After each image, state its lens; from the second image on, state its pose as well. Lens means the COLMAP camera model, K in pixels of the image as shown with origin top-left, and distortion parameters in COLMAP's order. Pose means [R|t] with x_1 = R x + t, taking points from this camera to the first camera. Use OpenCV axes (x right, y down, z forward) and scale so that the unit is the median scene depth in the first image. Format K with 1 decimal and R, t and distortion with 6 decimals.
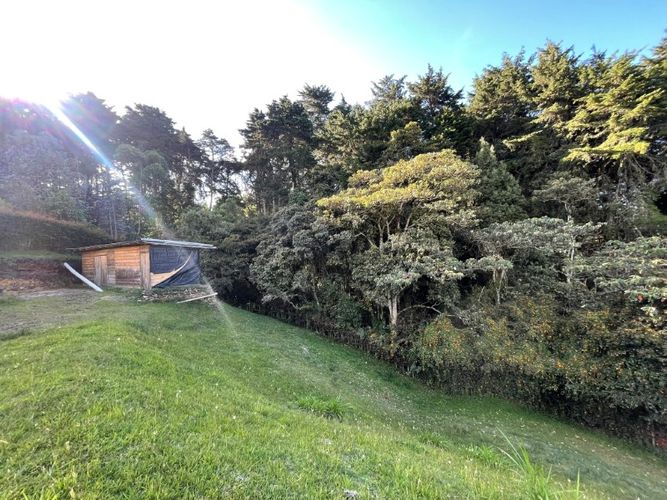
lens RADIAL K [[262.4, 0, 333.5], [0, 262.4, 250.0], [0, 0, 1]] dist [-0.000916, -0.000195]
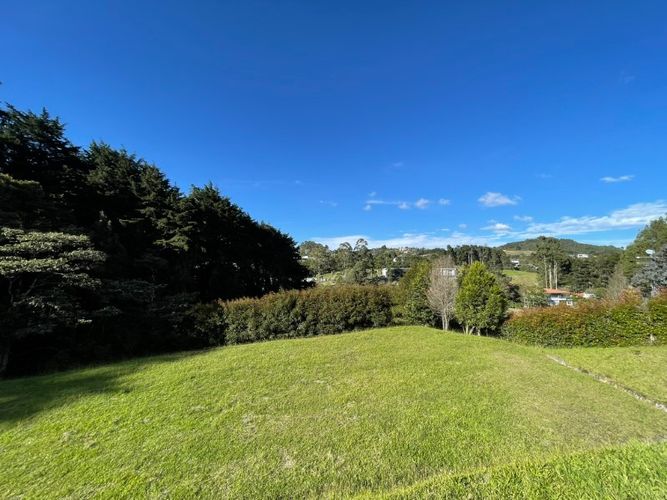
lens RADIAL K [[268.4, 0, 333.5], [0, 268.4, 250.0], [0, 0, 1]] dist [0.015289, 0.000286]
pose [[0.260189, 0.109033, 0.959382, -0.467020], [-0.021708, 0.994013, -0.107081, -0.113552], [-0.965314, 0.007035, 0.260998, -0.545322]]
